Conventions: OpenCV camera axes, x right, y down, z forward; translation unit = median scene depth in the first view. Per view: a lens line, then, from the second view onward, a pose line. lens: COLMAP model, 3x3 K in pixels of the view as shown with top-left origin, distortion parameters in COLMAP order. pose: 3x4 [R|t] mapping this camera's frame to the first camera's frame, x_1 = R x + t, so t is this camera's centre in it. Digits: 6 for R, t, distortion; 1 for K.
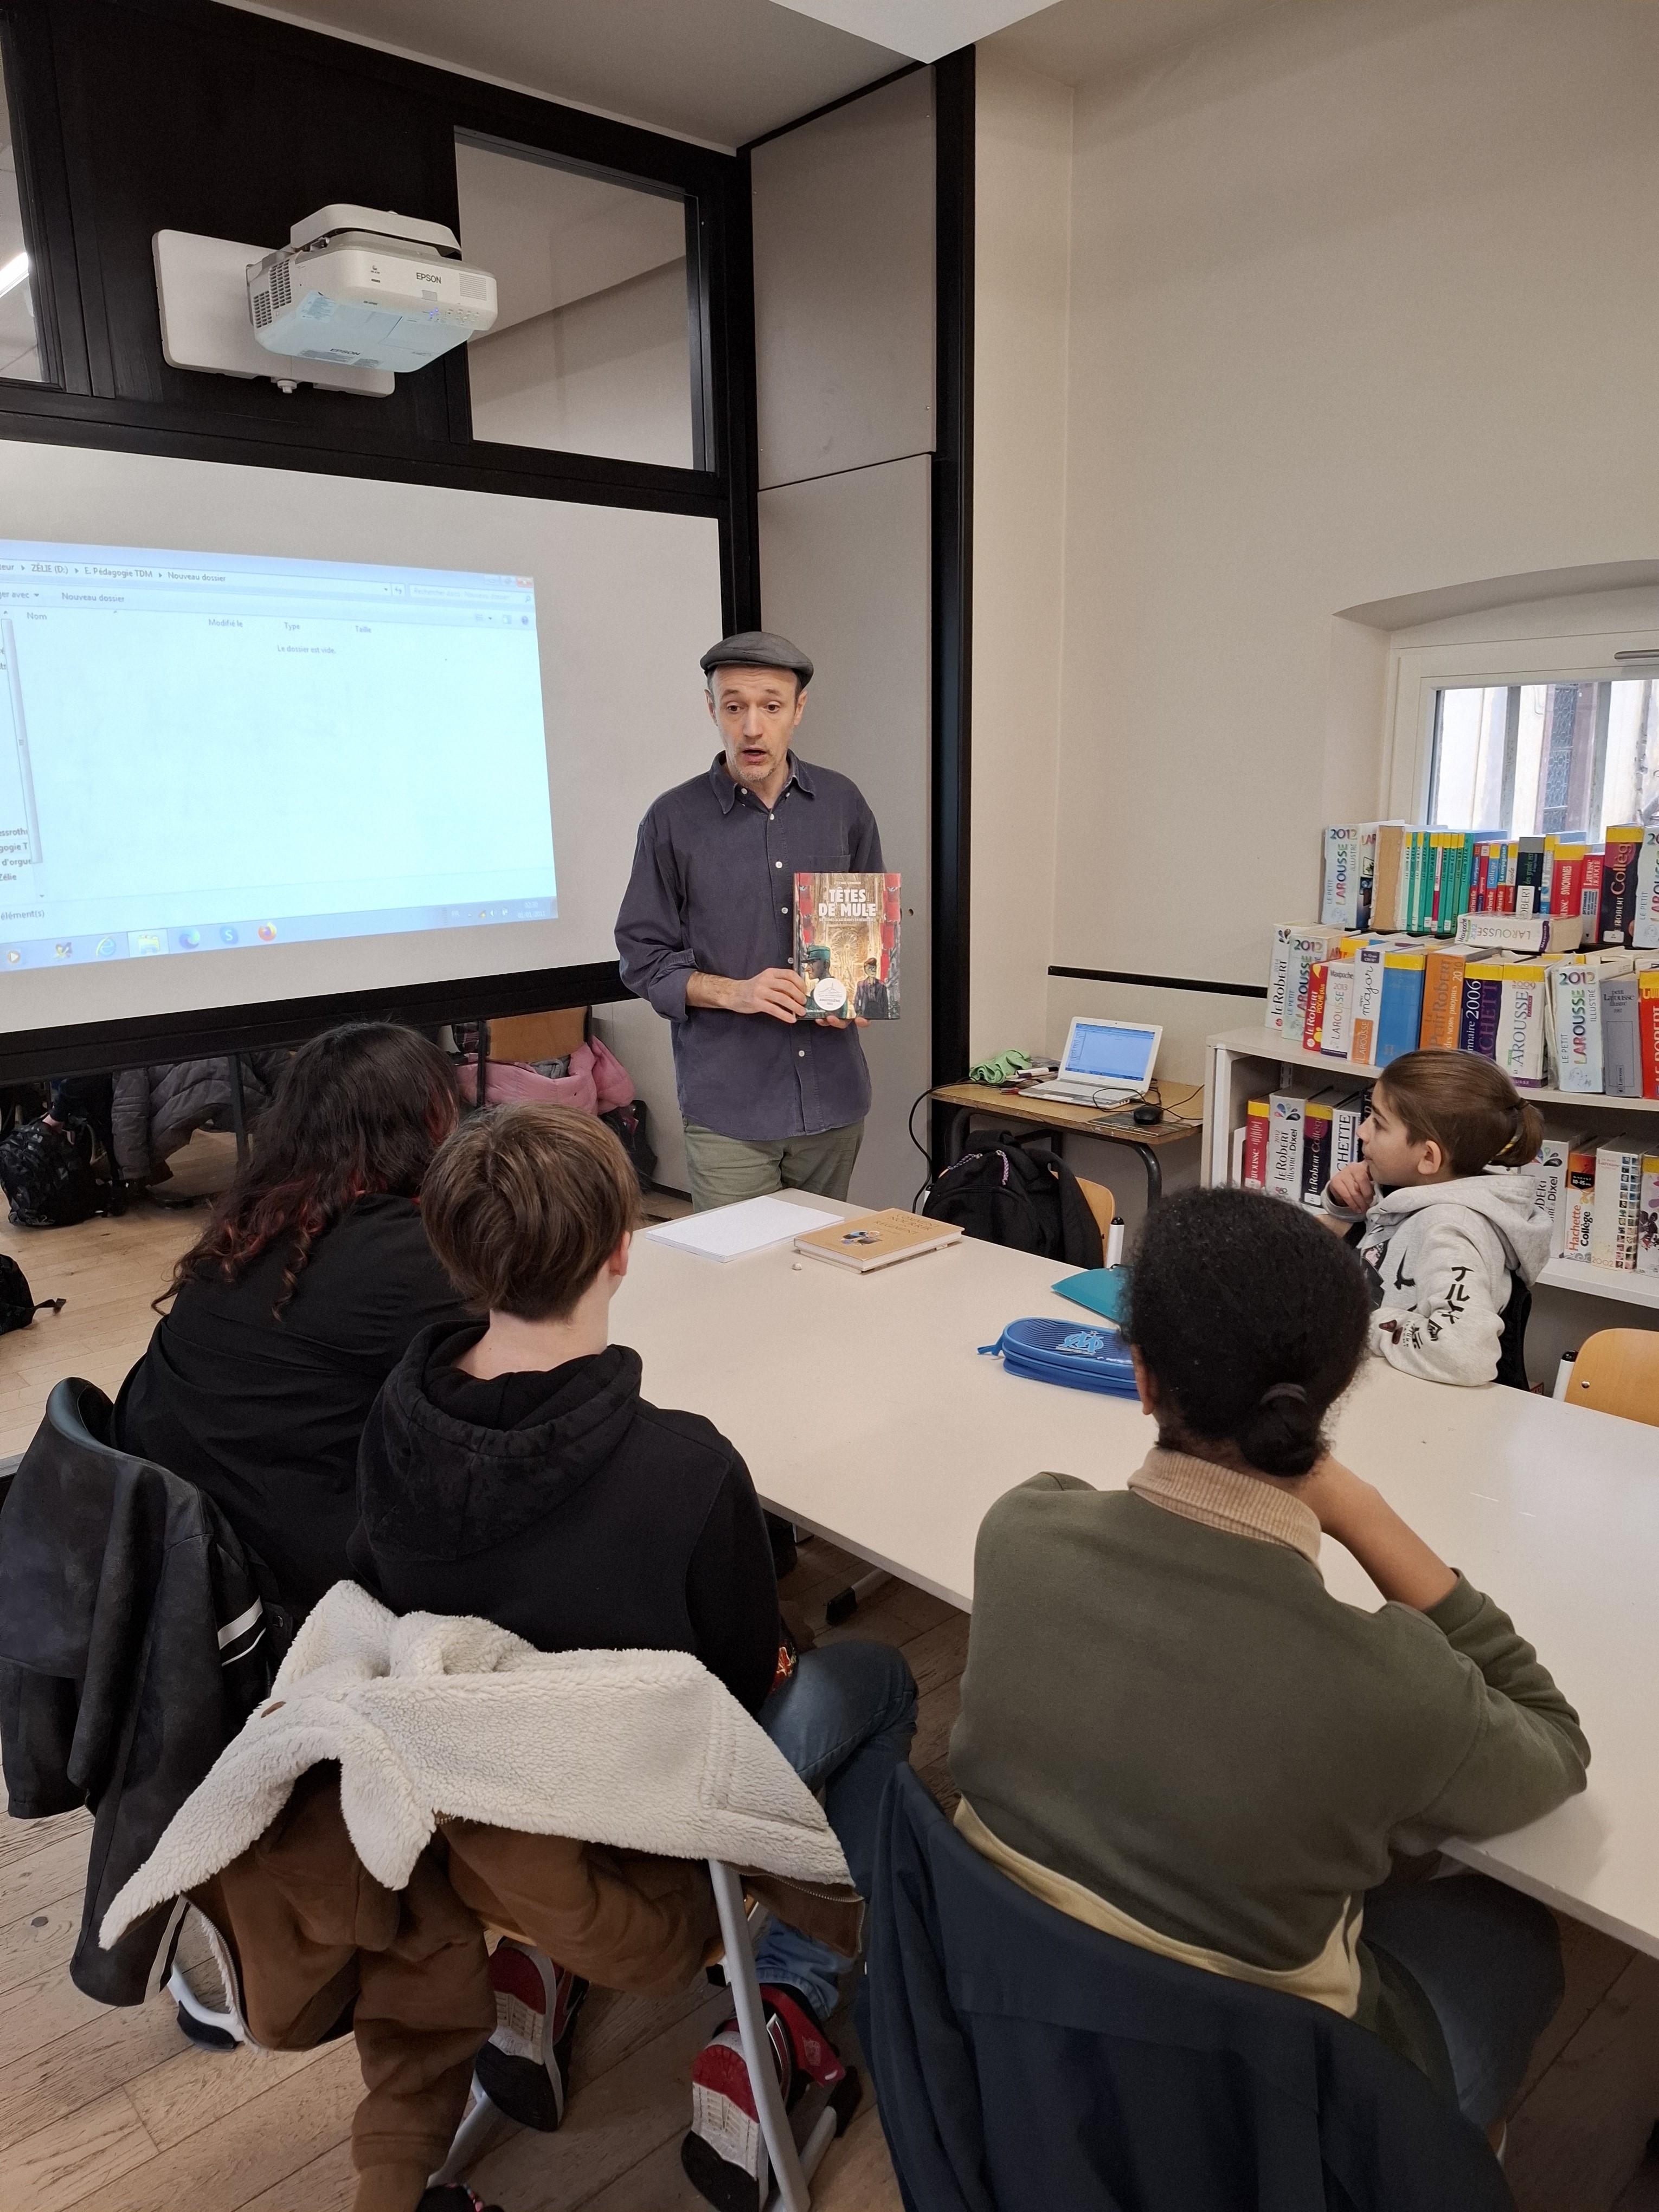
lens RADIAL K [[1562.2, 0, 829.5], [0, 1562.2, 1106.0], [0, 0, 1]] dist [0.075811, -0.099366]
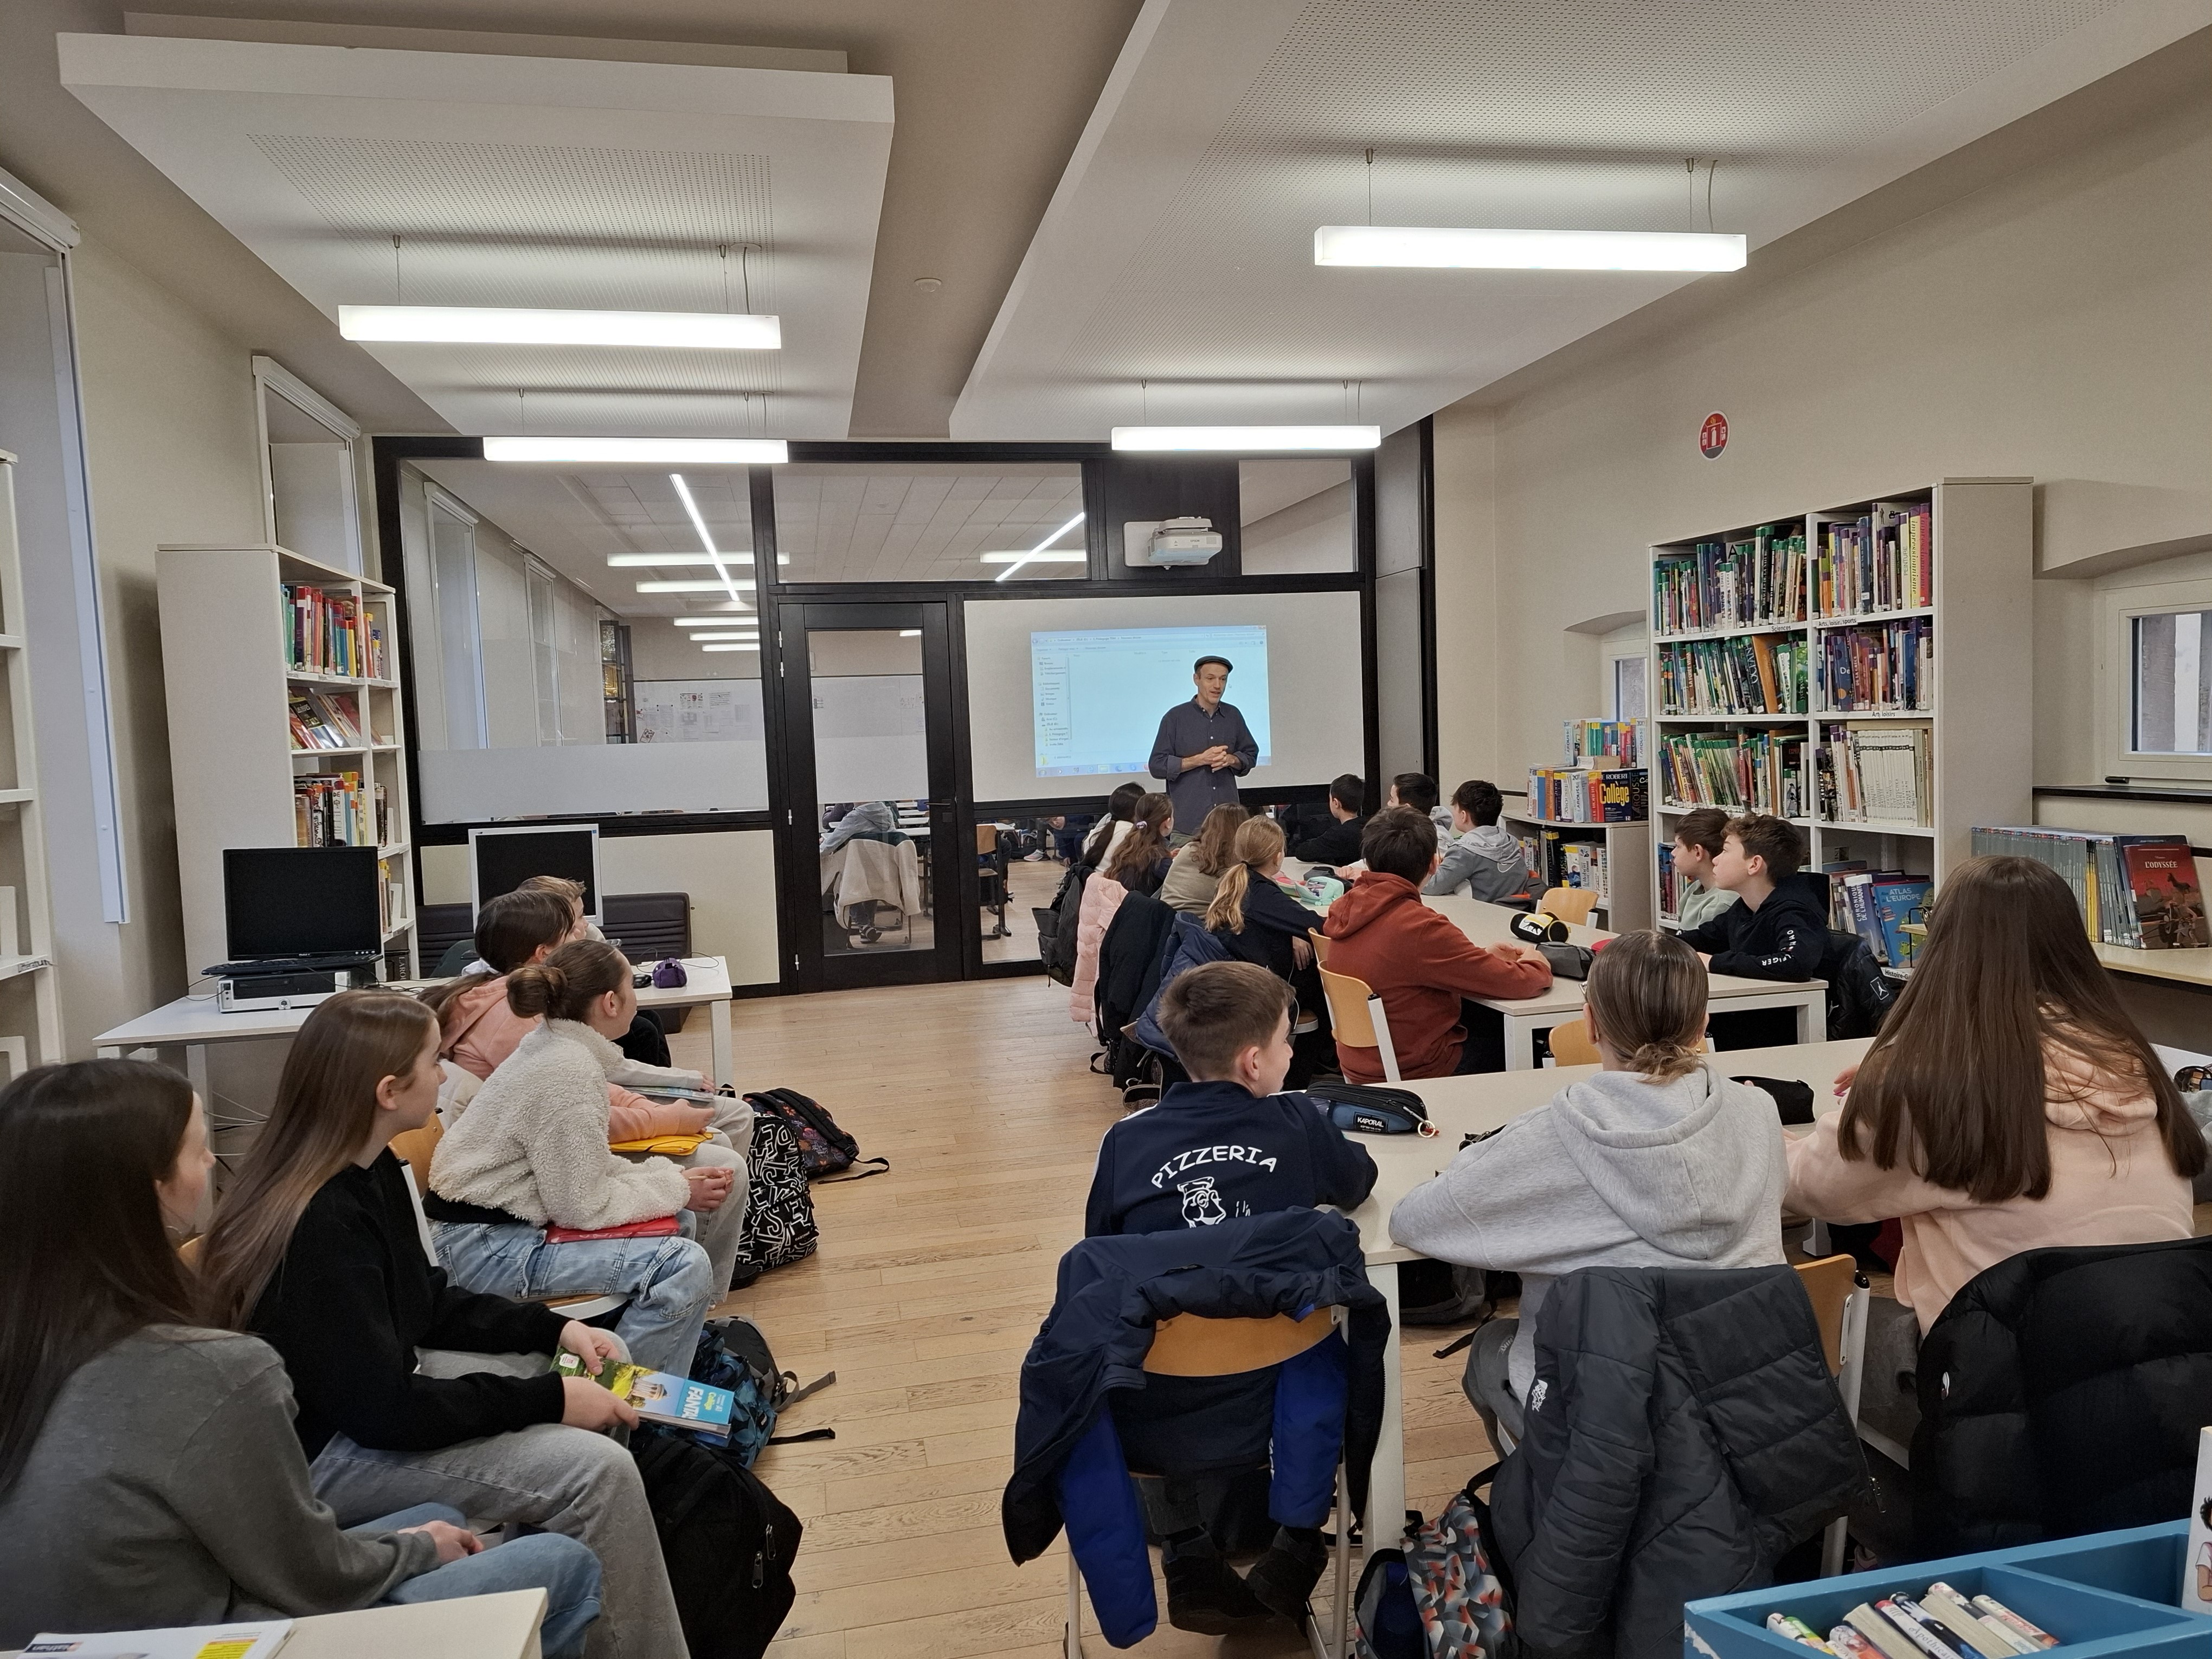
lens RADIAL K [[1562.2, 0, 1107.1], [0, 1562.2, 828.6], [0, 0, 1]] dist [0.075811, -0.099366]
pose [[0.858260, 0.021247, -0.512776, 0.864190], [-0.088155, 0.990396, -0.106512, 0.257259], [0.505588, 0.136619, 0.851890, -1.155834]]
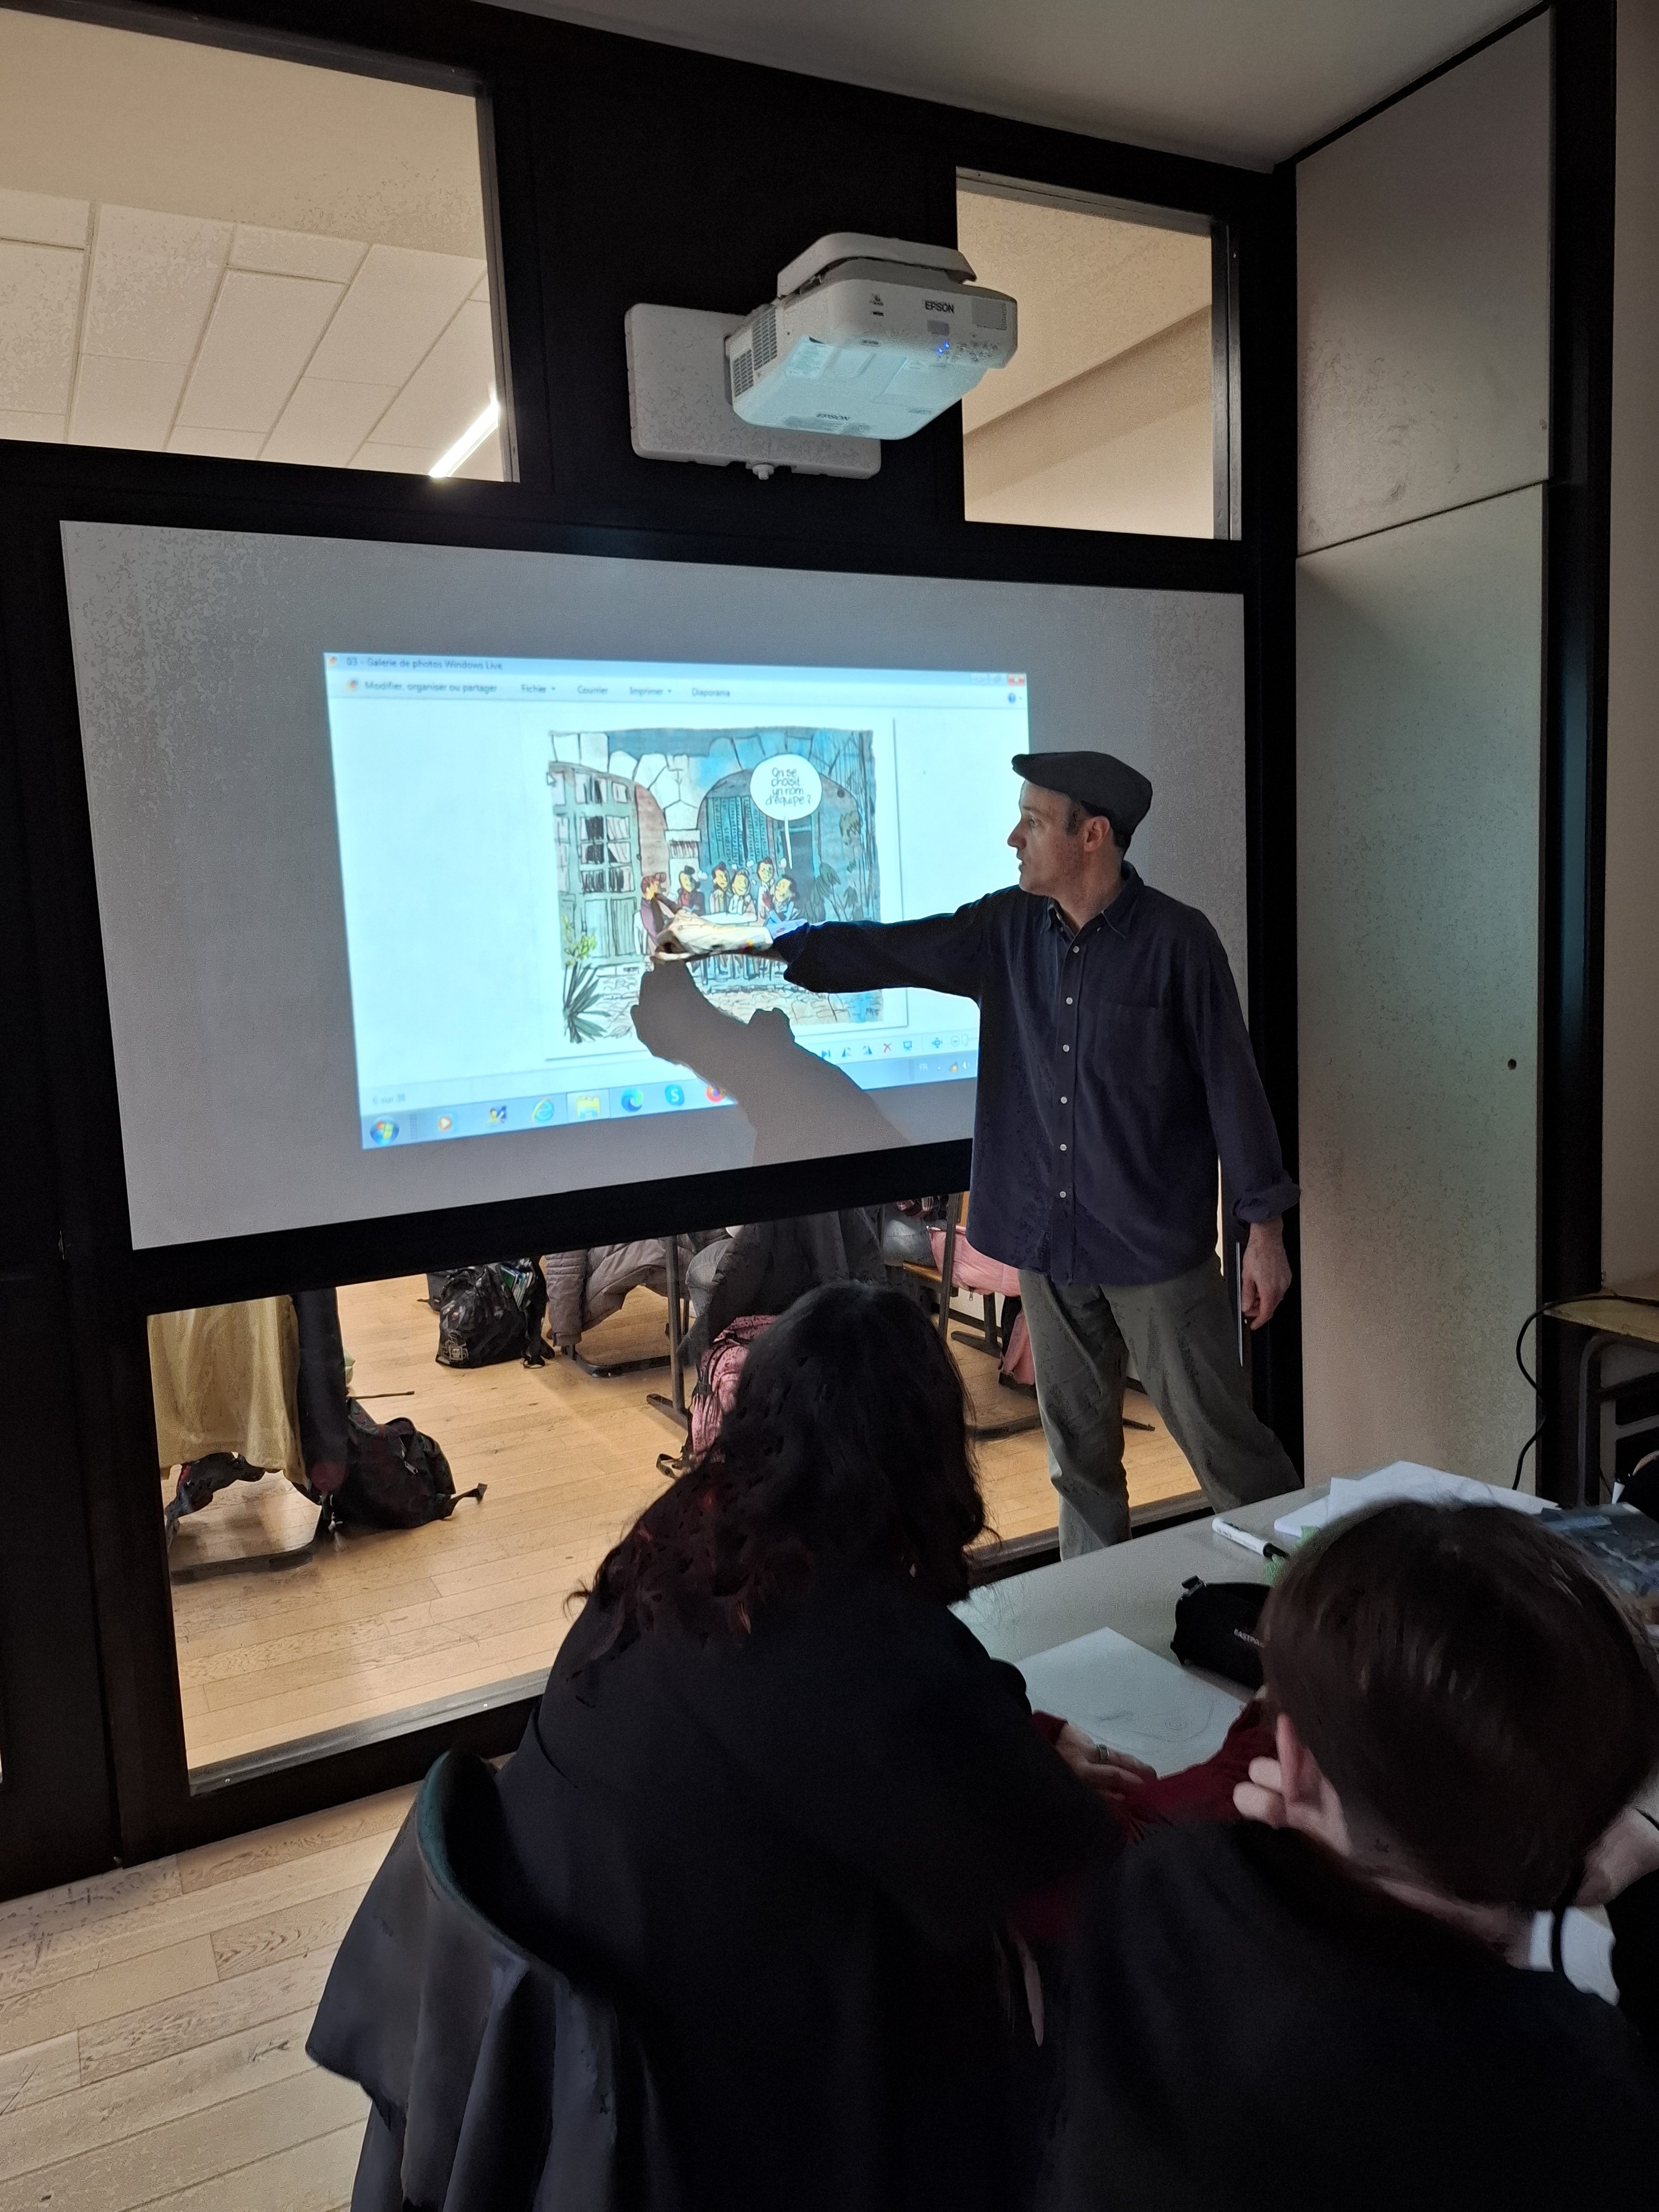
lens RADIAL K [[1589.3, 0, 830.0], [0, 1589.3, 1068.4], [0, 0, 1]] dist [0.073138, -0.057388]
pose [[0.966230, 0.000903, -0.257681, -0.071980], [-0.028037, 0.994425, -0.101647, -0.035908], [0.256153, 0.105439, 0.960869, 0.178767]]
